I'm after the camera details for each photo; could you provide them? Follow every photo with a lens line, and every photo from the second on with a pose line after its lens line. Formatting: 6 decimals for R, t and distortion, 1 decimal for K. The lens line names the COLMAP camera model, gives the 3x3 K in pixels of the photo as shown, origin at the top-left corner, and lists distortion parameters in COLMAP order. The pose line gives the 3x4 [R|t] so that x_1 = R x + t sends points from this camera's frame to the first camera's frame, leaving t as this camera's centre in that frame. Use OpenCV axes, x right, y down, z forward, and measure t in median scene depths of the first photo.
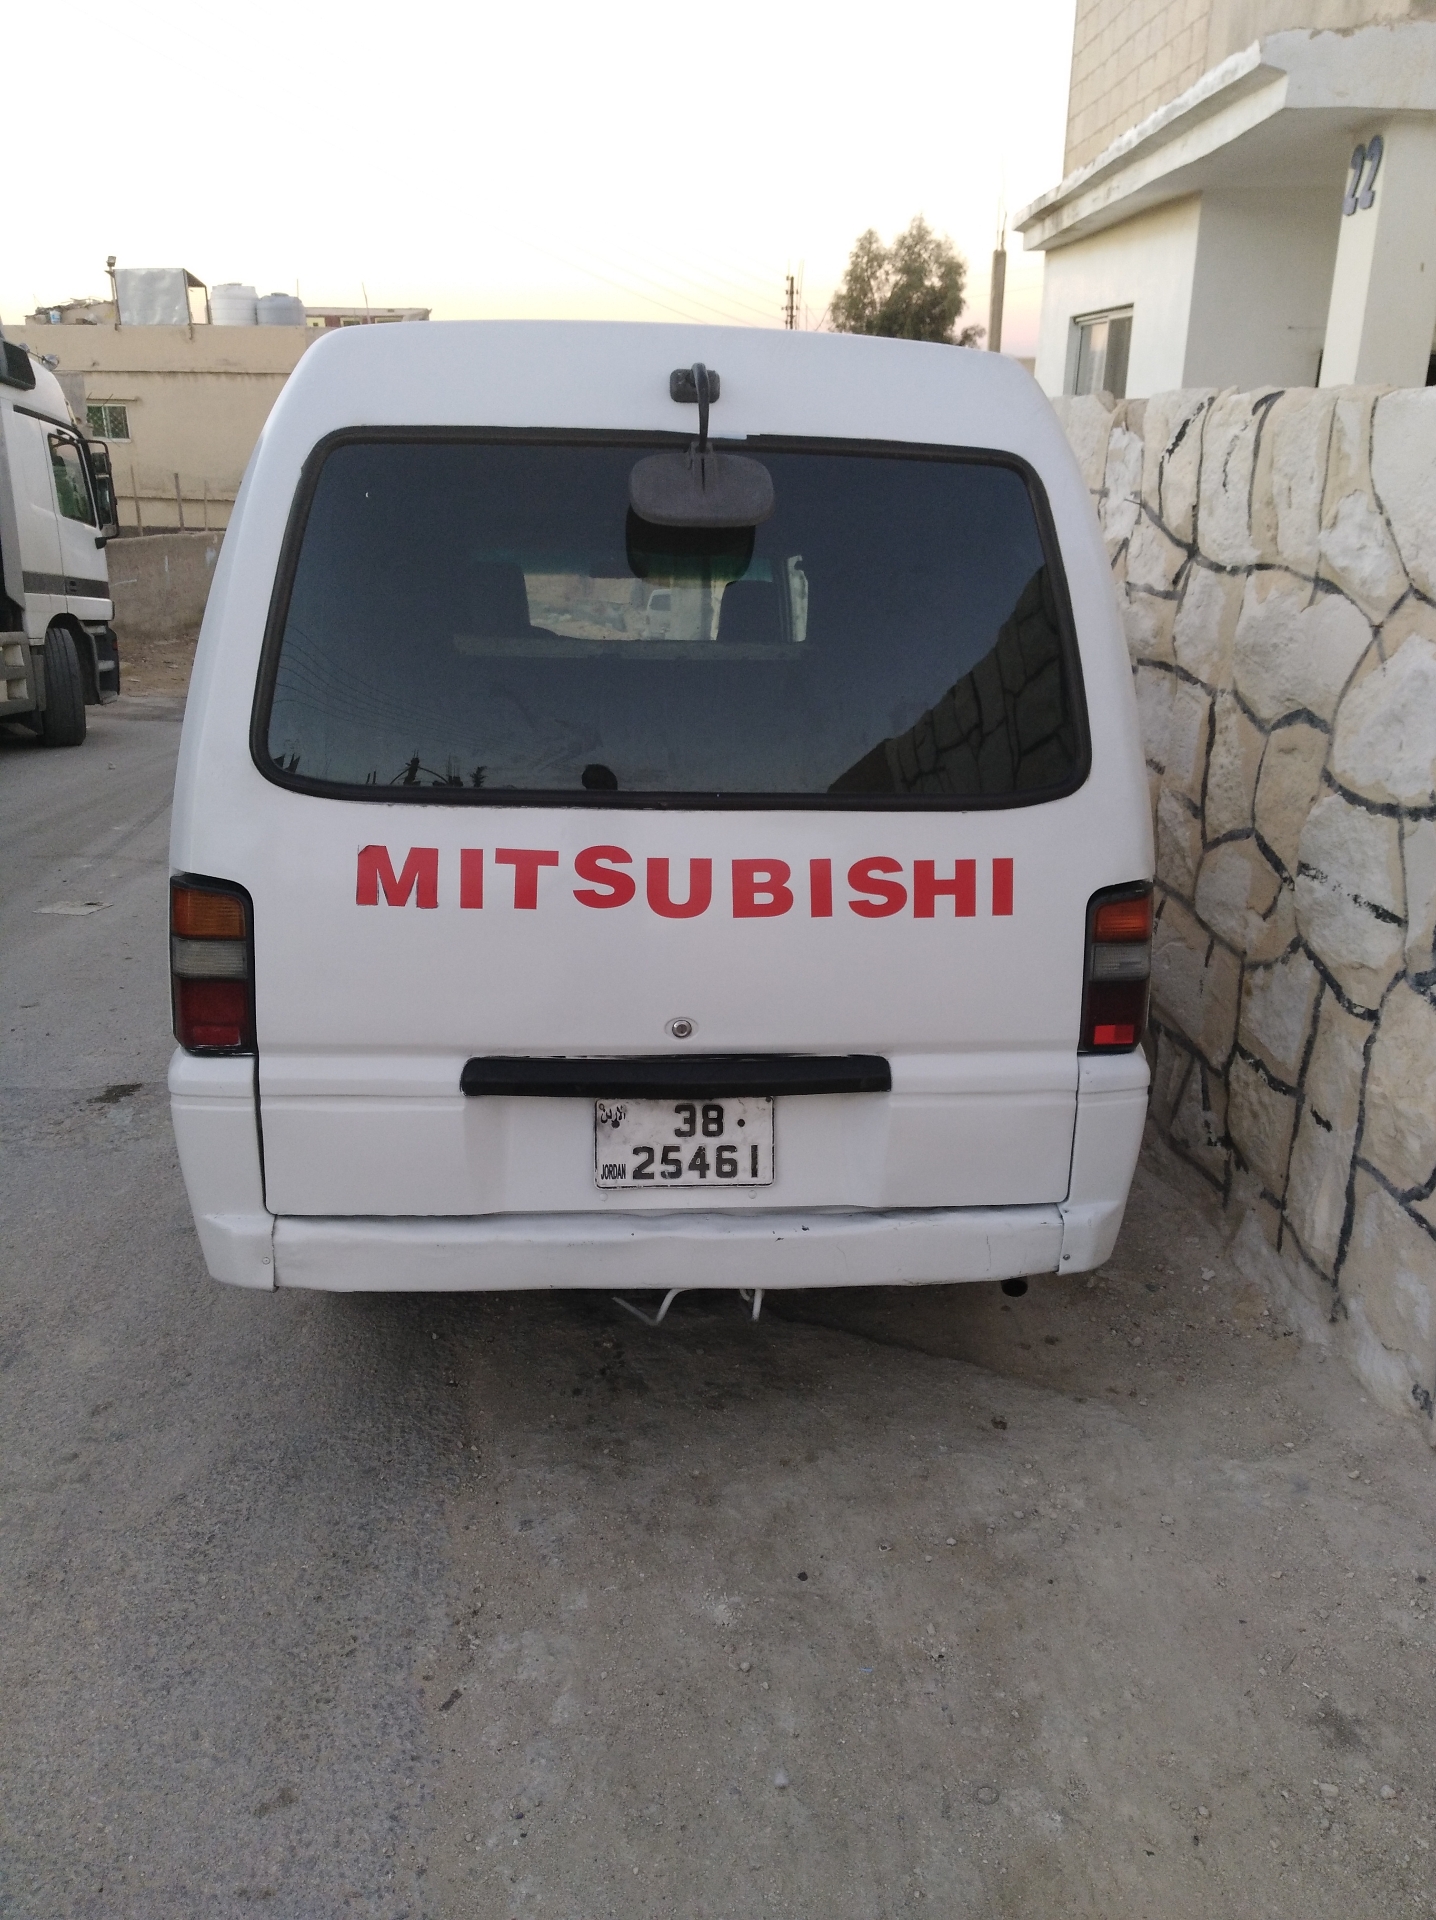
lens RADIAL K [[1443.2, 0, 705.8], [0, 1443.2, 945.6], [0, 0, 1]] dist [0.052598, -0.074686]
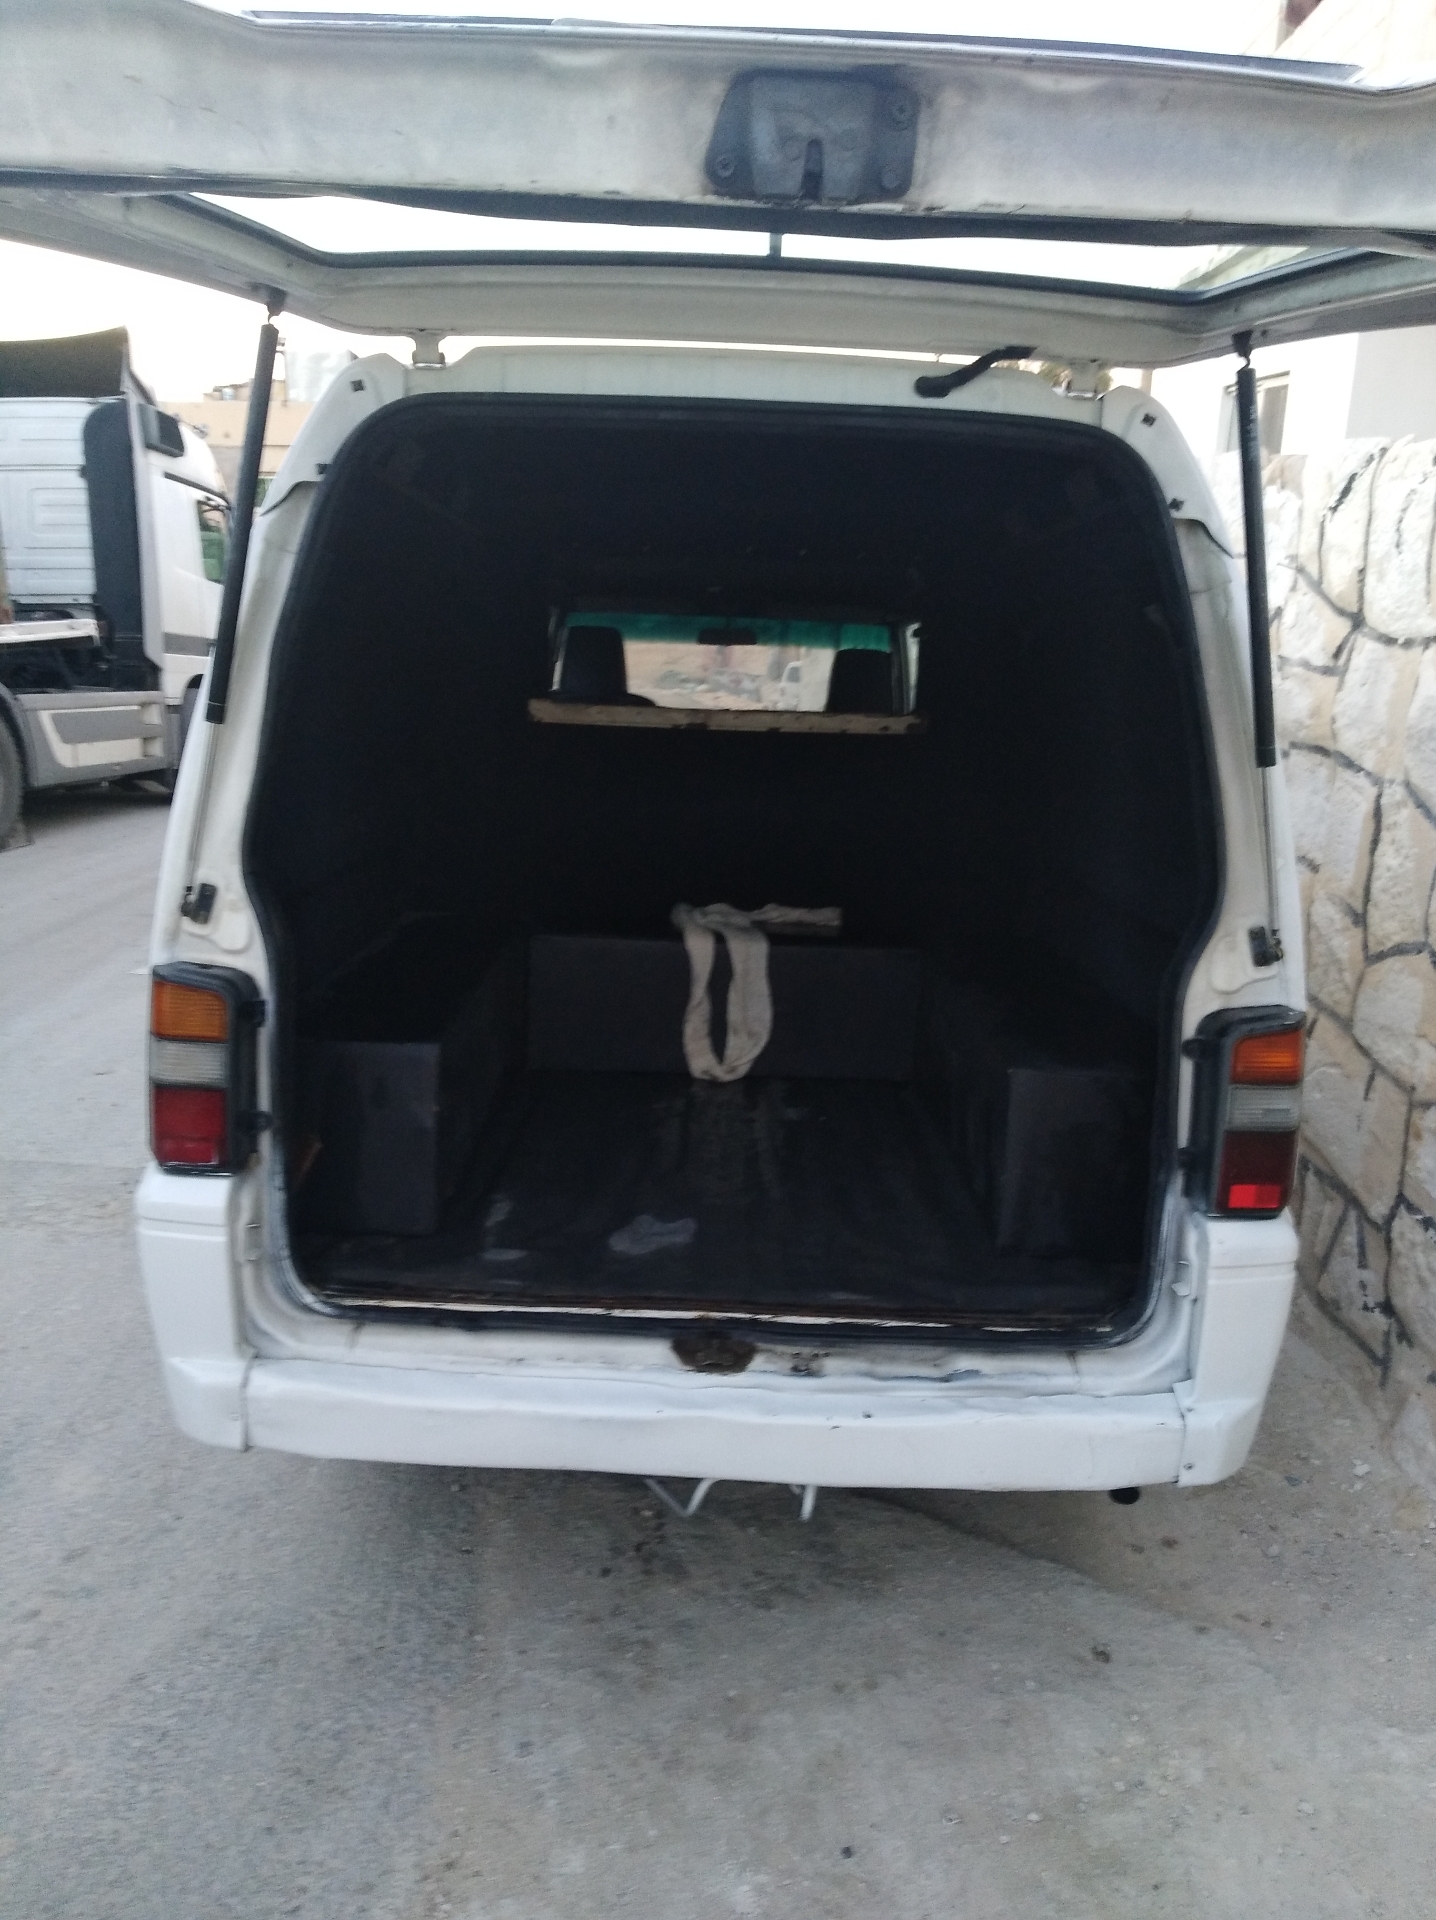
lens RADIAL K [[1447.1, 0, 718.0], [0, 1447.1, 960.0], [0, 0, 1]] dist [0.040178, -0.053883]
pose [[0.996258, 0.033453, -0.079694, 0.040118], [-0.036469, 0.998661, -0.036698, -0.030904], [0.078360, 0.039467, 0.996144, 0.149963]]
